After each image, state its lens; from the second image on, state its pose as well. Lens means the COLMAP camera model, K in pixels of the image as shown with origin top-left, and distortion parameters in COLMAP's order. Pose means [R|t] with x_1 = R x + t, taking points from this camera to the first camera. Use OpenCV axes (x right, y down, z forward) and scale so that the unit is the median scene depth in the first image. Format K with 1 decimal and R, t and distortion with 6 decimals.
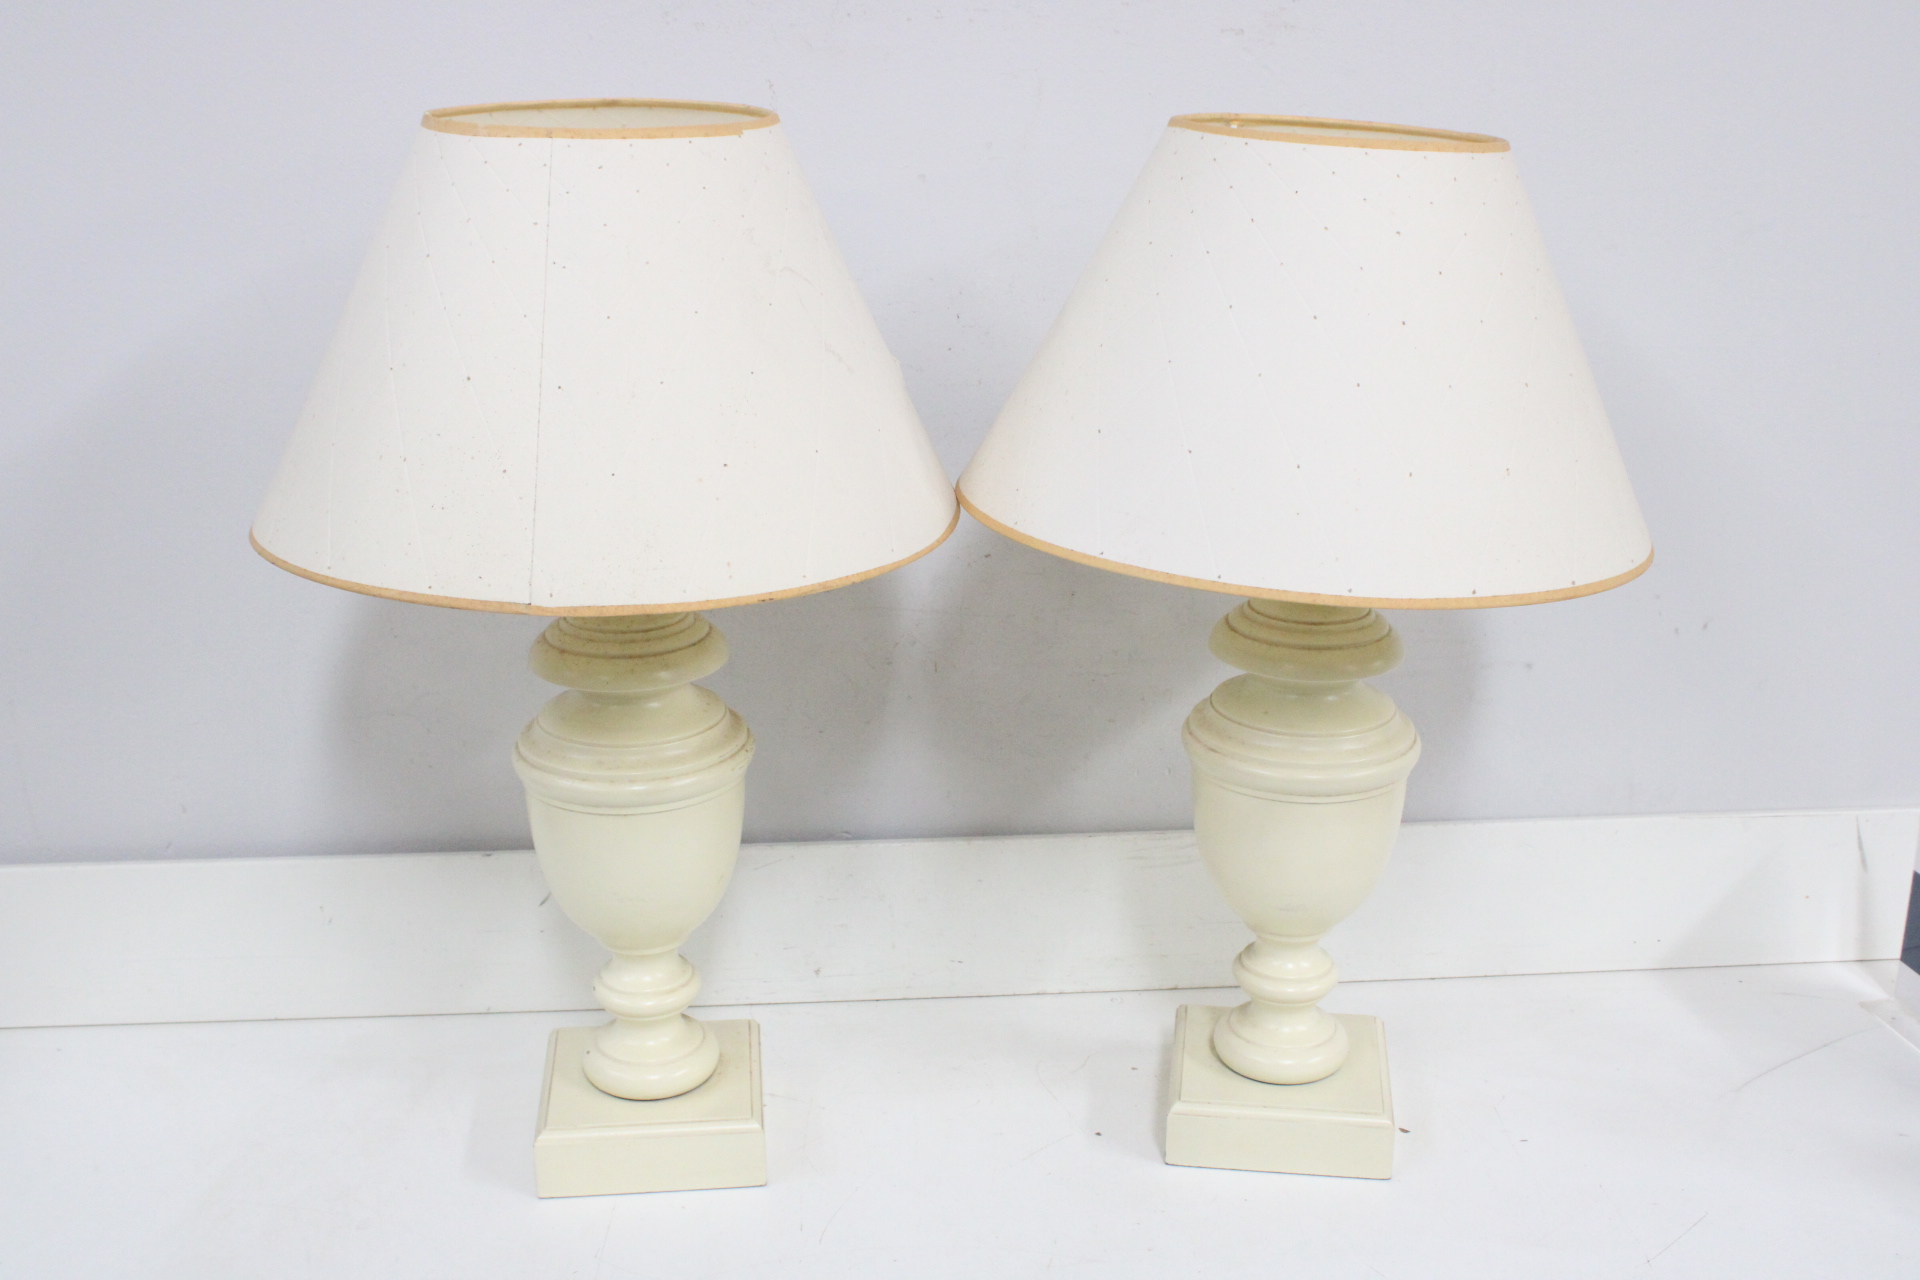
lens RADIAL K [[2156.1, 0, 948.5], [0, 2156.1, 619.5], [0, 0, 1]] dist [-0.120514, 0.185252]
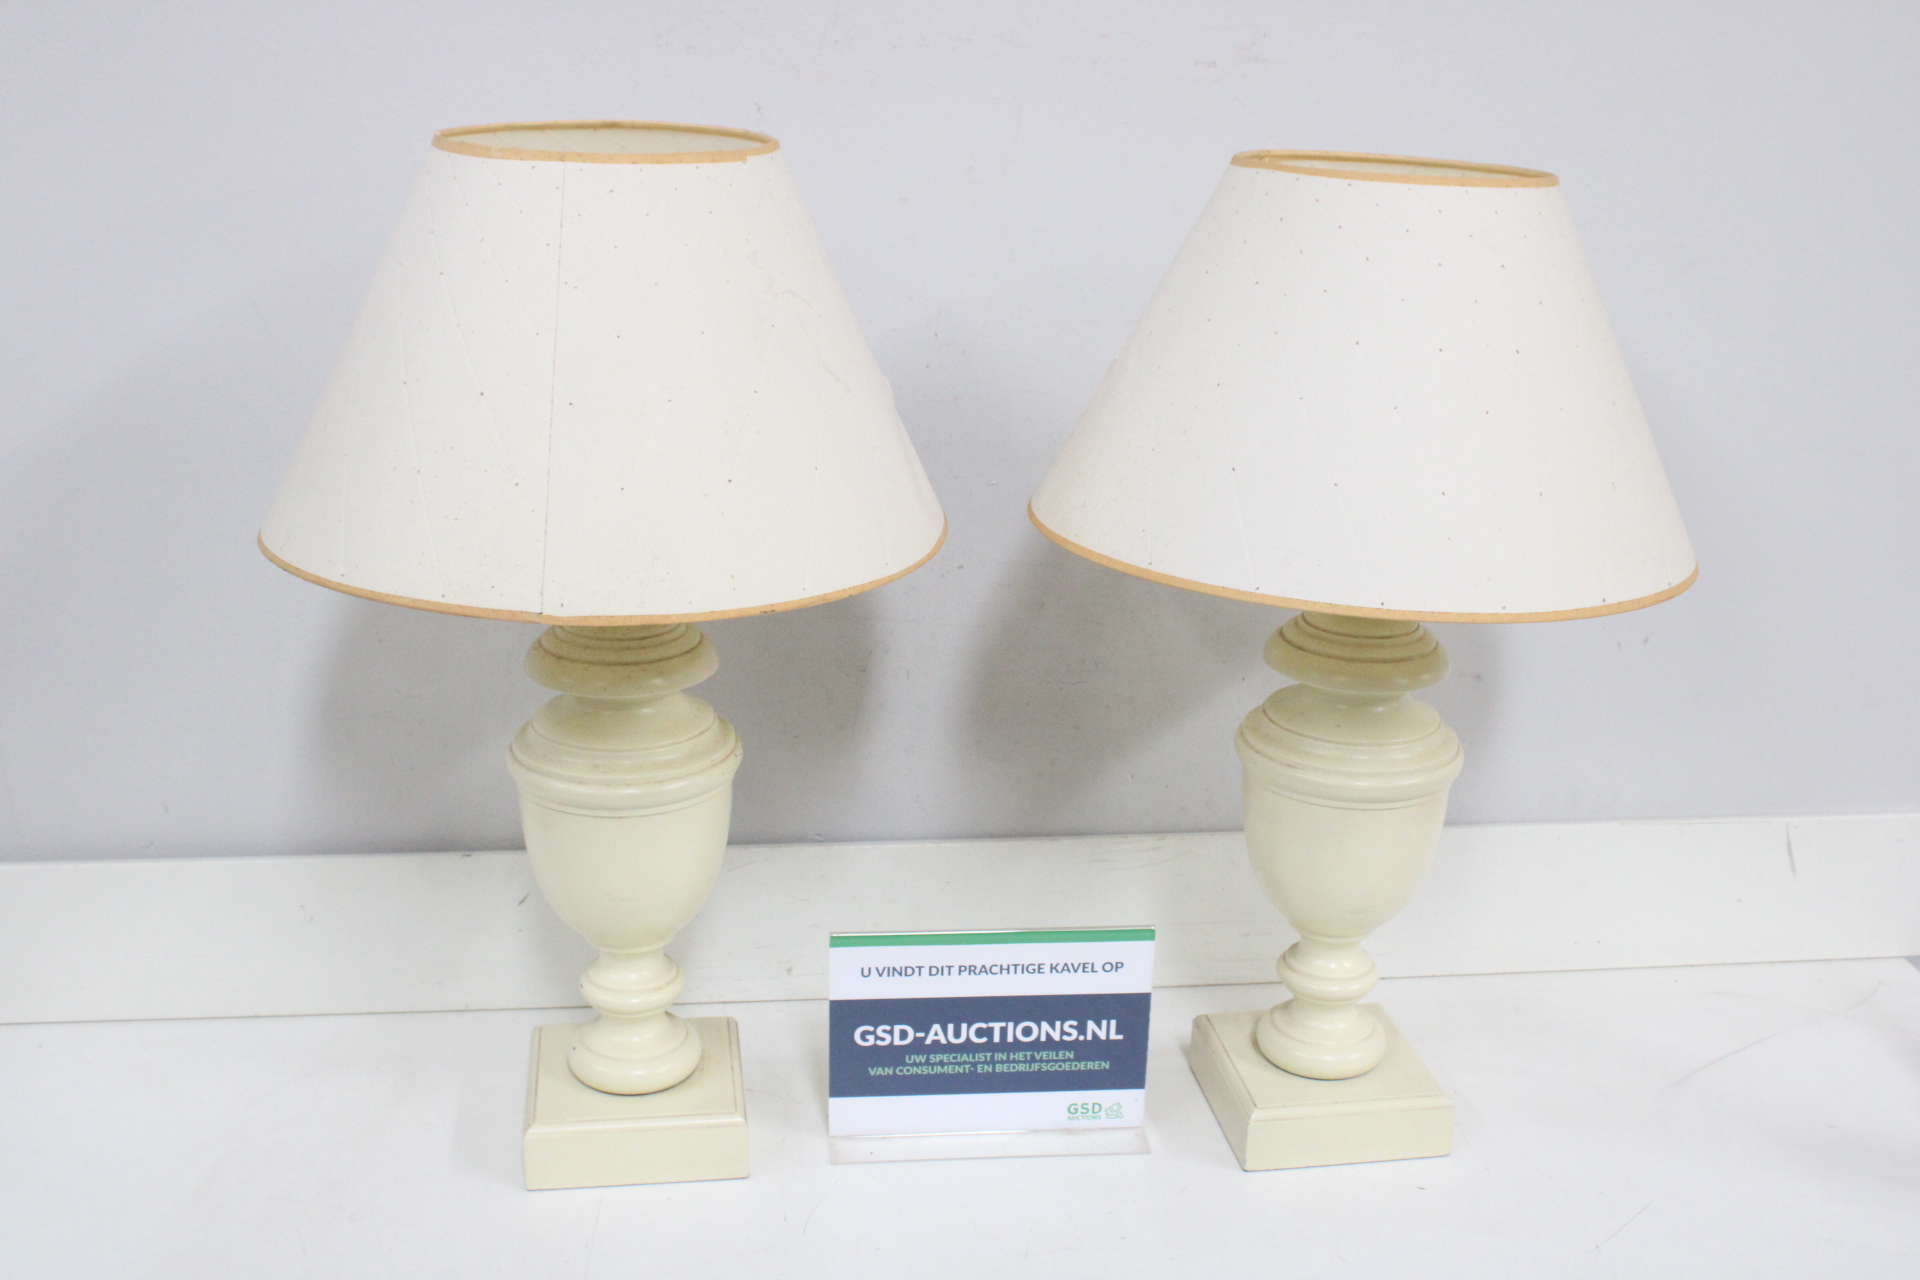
lens RADIAL K [[2156.1, 0, 948.5], [0, 2156.1, 619.5], [0, 0, 1]] dist [-0.120514, 0.185252]
pose [[0.999378, 0.010621, 0.033617, -0.027916], [-0.010596, 0.999943, -0.000932, -0.004410], [-0.033625, 0.000575, 0.999434, -0.033548]]
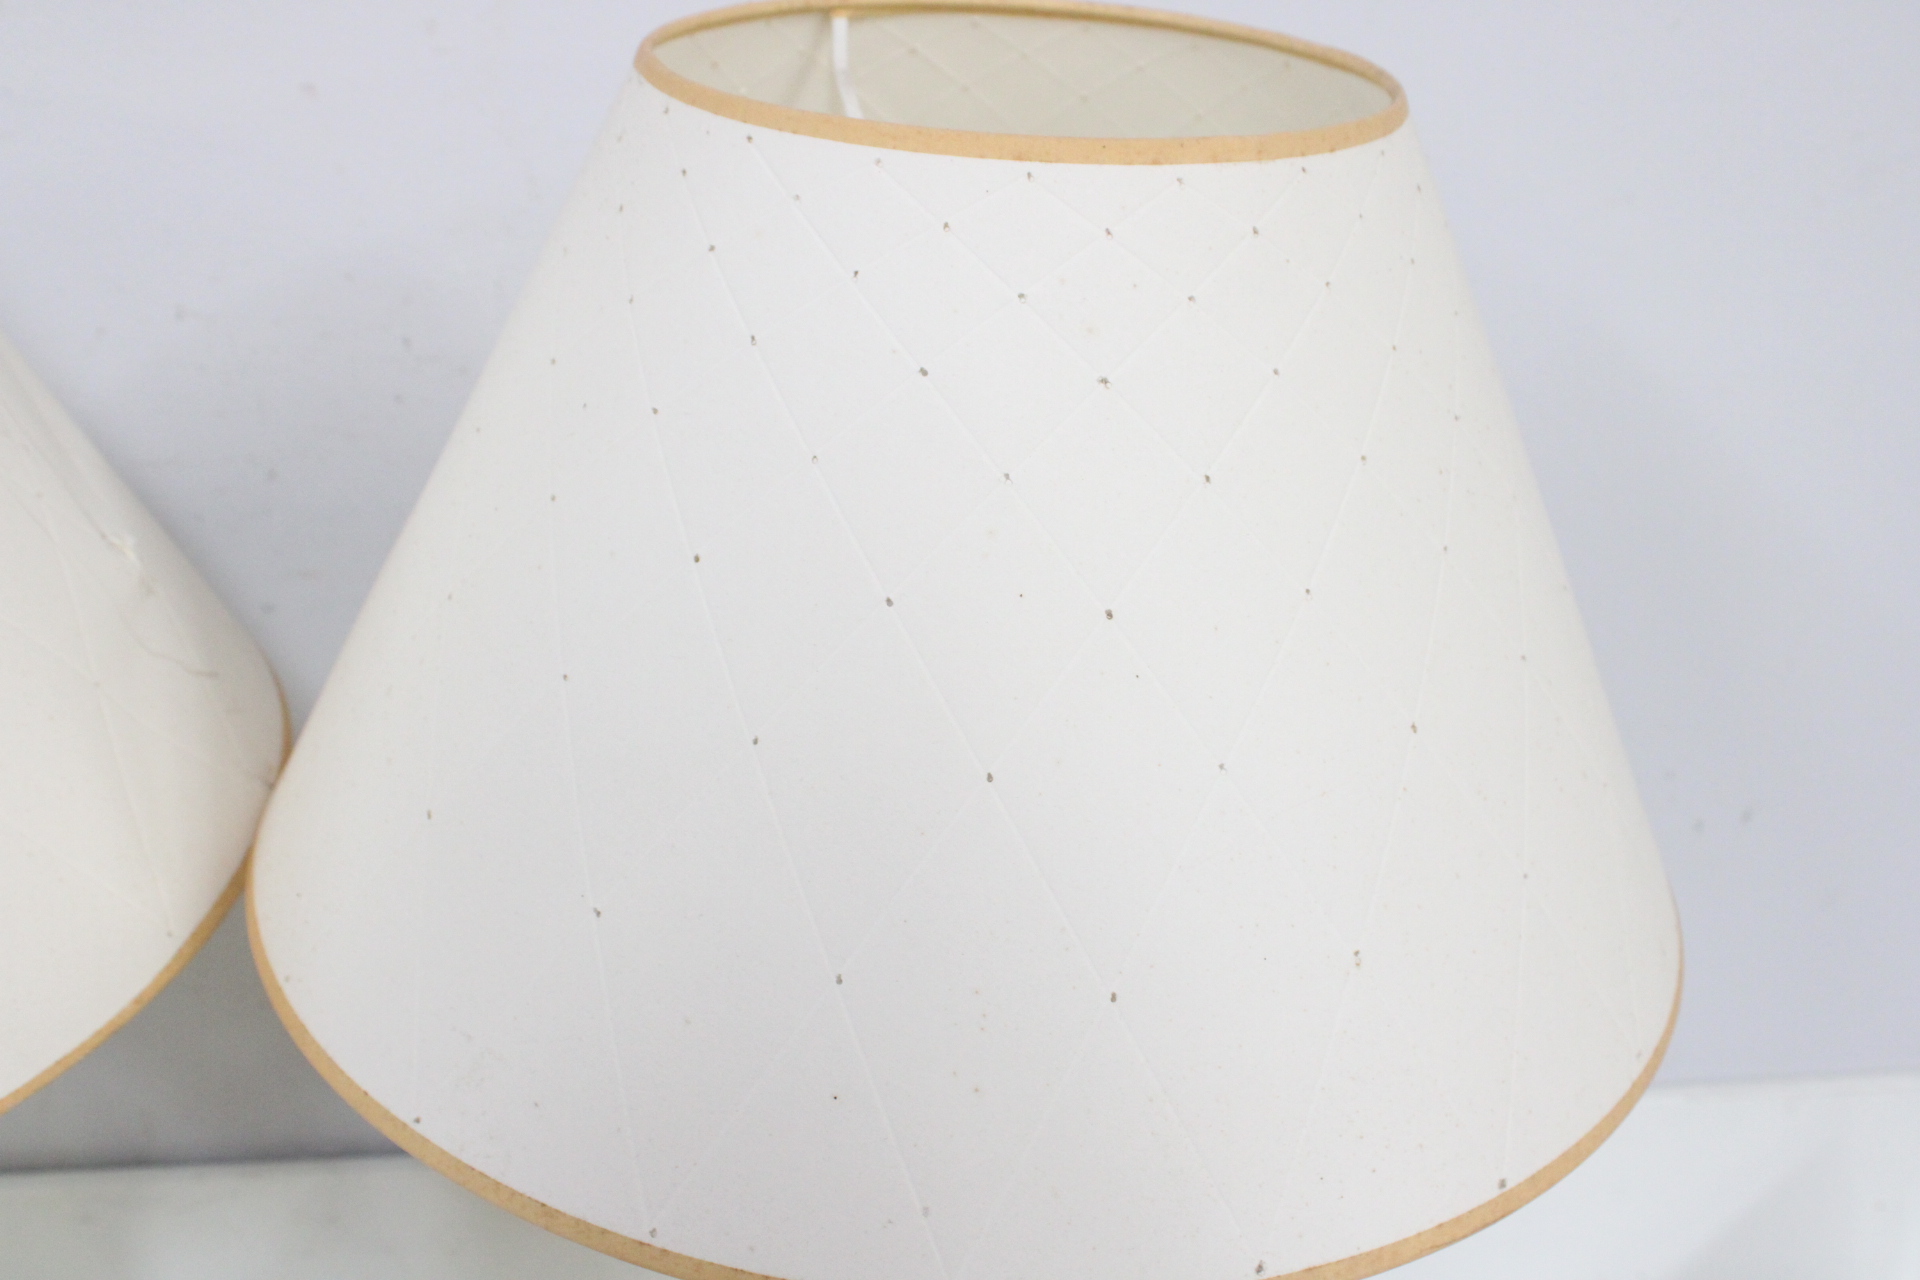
lens RADIAL K [[2156.1, 0, 948.5], [0, 2156.1, 619.5], [0, 0, 1]] dist [-0.120514, 0.185252]
pose [[0.999920, -0.005280, 0.011494, 0.155004], [0.003524, 0.989023, 0.147717, -0.172694], [-0.012148, -0.147665, 0.988963, 0.521800]]
